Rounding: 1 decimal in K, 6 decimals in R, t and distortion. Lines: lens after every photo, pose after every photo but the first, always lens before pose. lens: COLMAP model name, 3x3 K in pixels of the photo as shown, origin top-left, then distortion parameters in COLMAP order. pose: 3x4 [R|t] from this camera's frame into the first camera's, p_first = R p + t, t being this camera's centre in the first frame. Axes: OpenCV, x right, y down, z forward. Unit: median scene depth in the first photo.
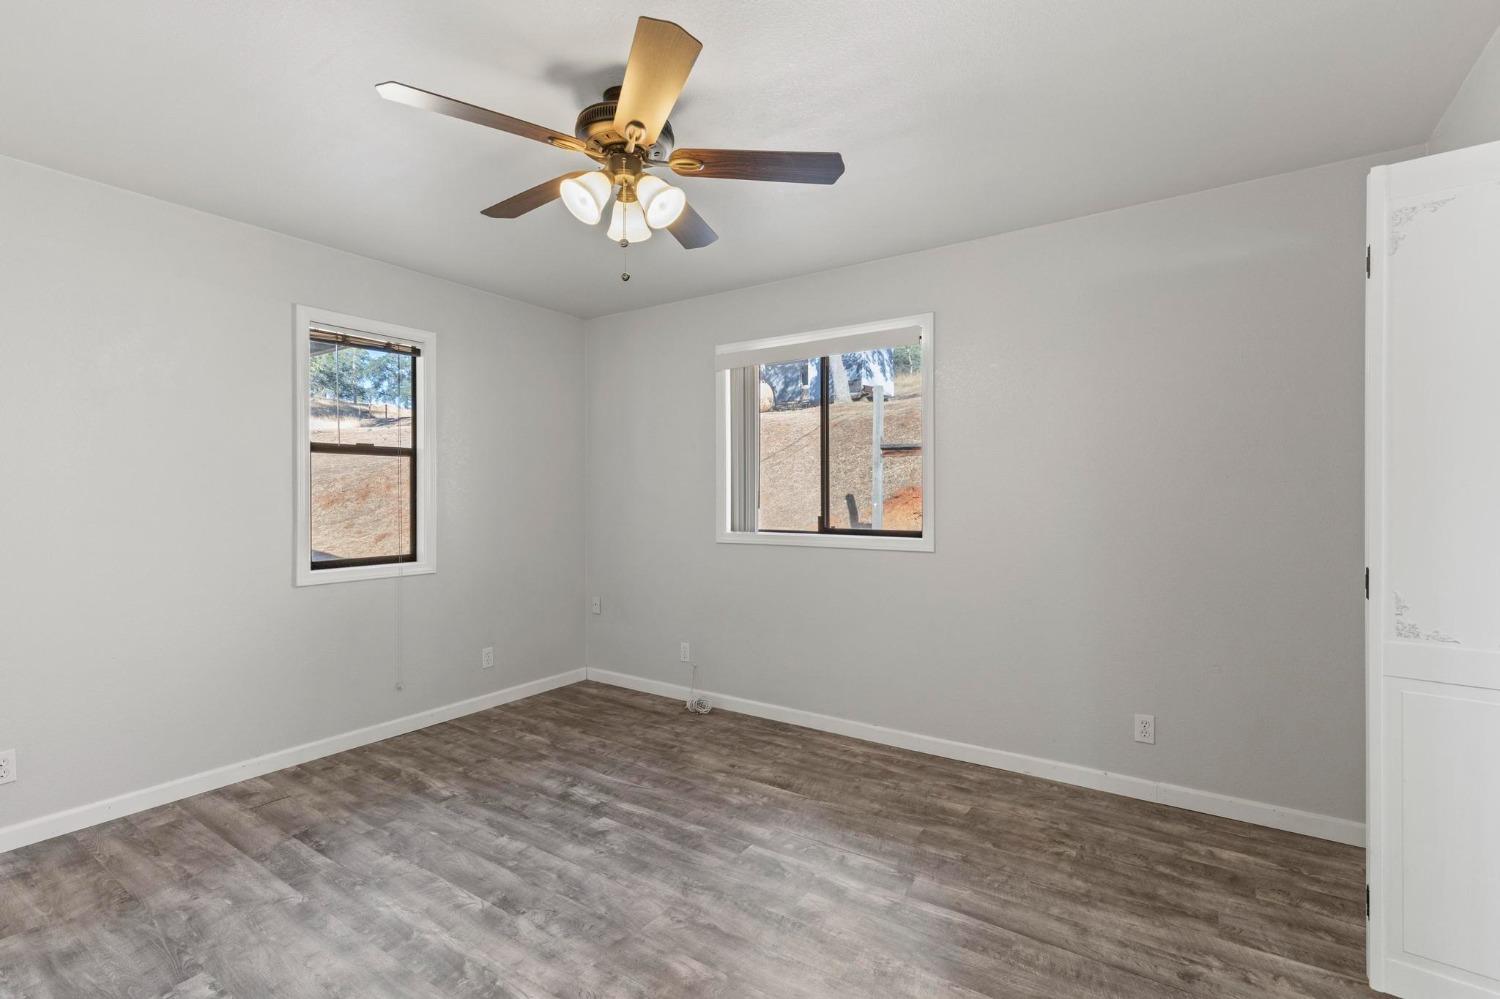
lens RADIAL K [[681.5, 0, 748.4], [0, 681.5, 496.2], [0, 0, 1]] dist [0.008768, -0.001594]
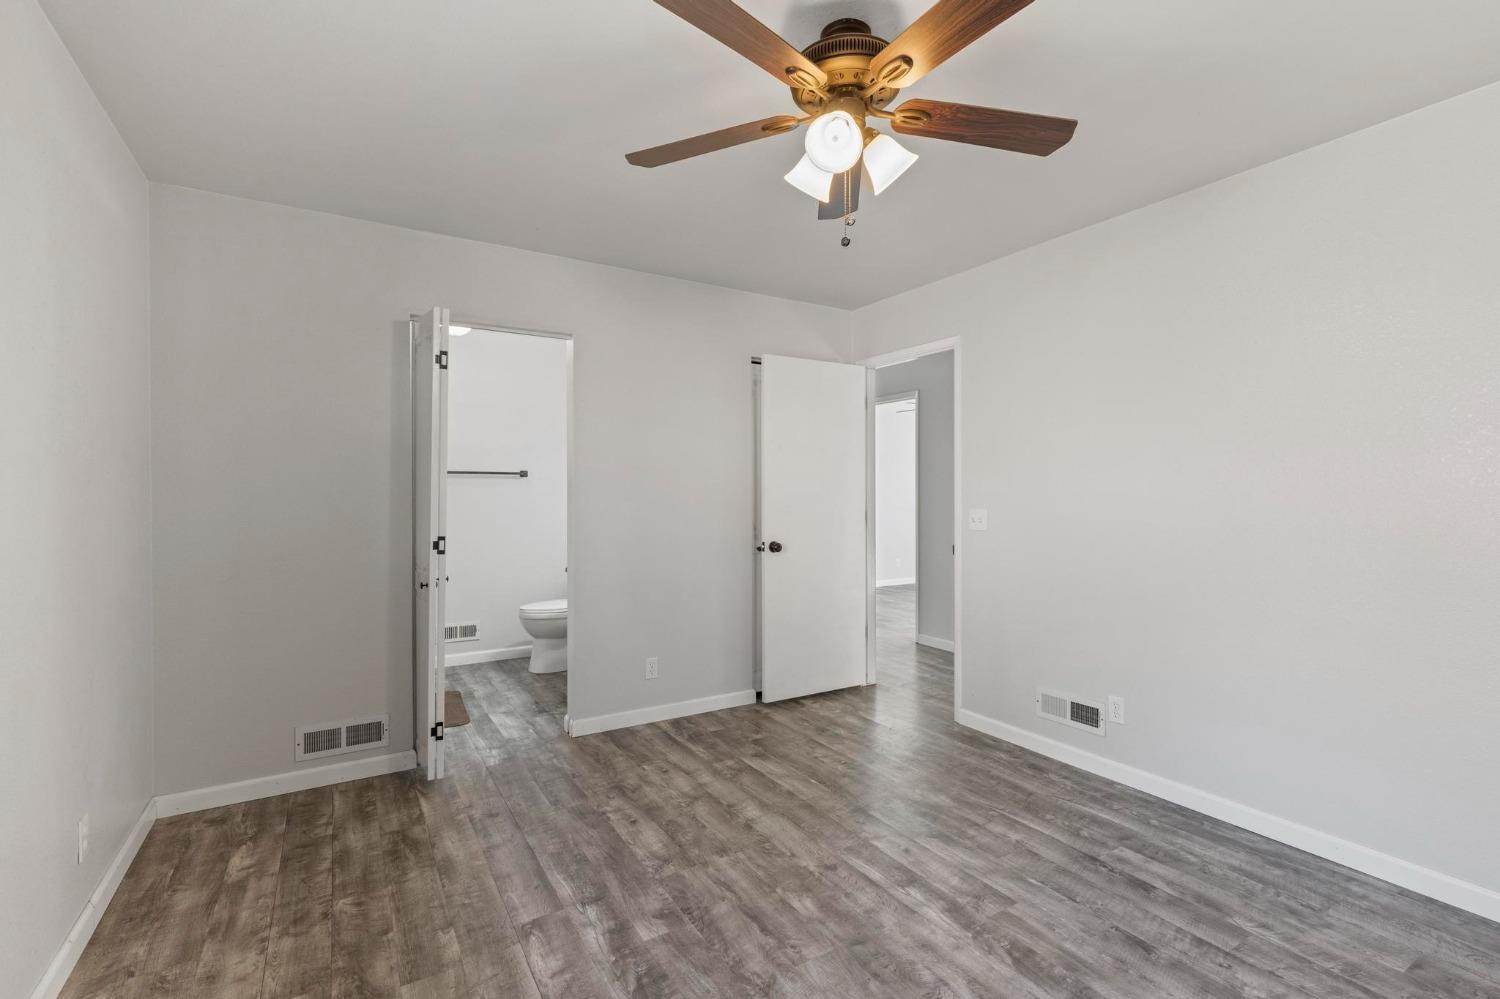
lens RADIAL K [[681.5, 0, 754.0], [0, 681.5, 501.6], [0, 0, 1]] dist [0.008768, -0.001594]
pose [[-0.911989, -0.001441, 0.410211, -0.432814], [0.004222, 0.999908, 0.012898, -0.003493], [-0.410192, 0.013495, -0.911899, 1.855153]]
